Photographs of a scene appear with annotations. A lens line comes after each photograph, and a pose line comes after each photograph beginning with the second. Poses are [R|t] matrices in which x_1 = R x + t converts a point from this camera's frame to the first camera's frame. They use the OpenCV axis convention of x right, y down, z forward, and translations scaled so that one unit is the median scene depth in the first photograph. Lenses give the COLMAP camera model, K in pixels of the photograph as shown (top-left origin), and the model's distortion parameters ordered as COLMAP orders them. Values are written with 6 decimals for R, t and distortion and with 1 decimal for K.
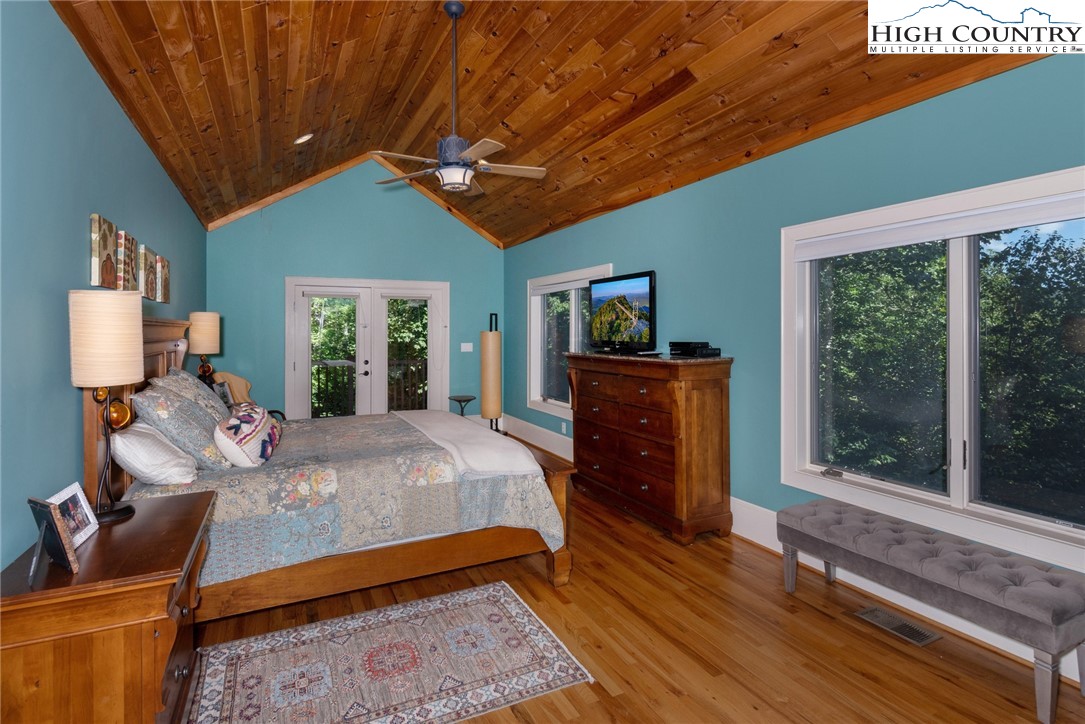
lens RADIAL K [[539.9, 0, 559.1], [0, 539.9, 351.3], [0, 0, 1]] dist [0.000987, -0.000740]
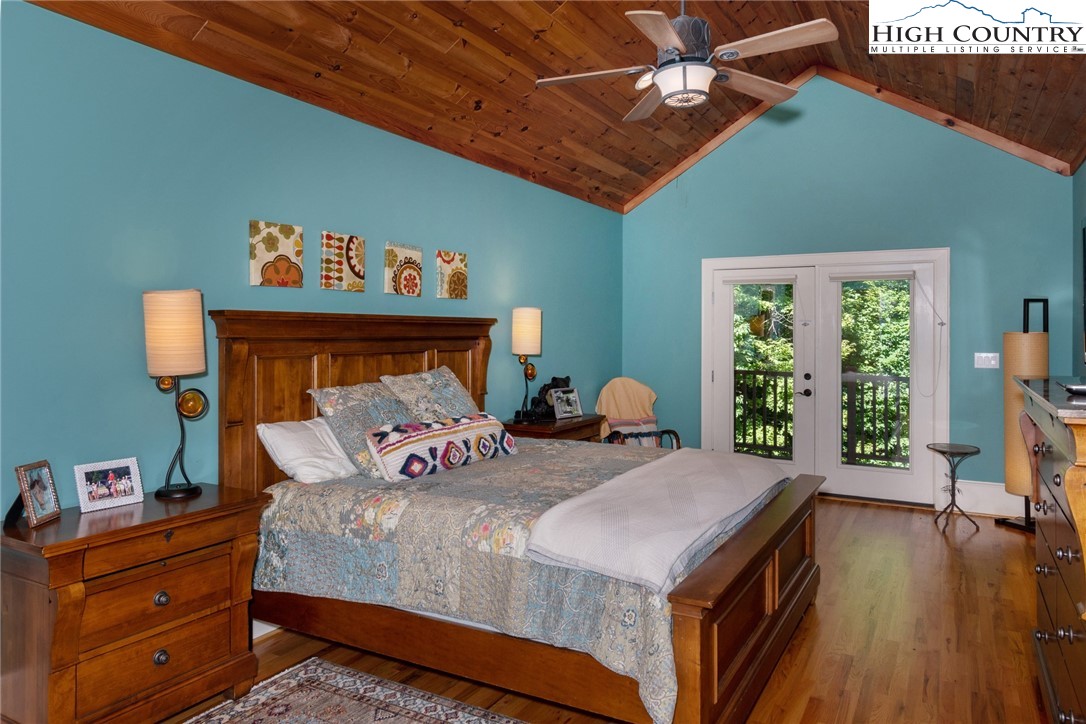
lens RADIAL K [[733.1, 0, 545.7], [0, 733.1, 351.9], [0, 0, 1]] dist [-0.003857, 0.000210]
pose [[0.561610, 0.027926, -0.826931, 0.571532], [-0.036086, 0.999306, 0.009239, -0.018730], [0.826615, 0.024652, 0.562228, 0.541531]]
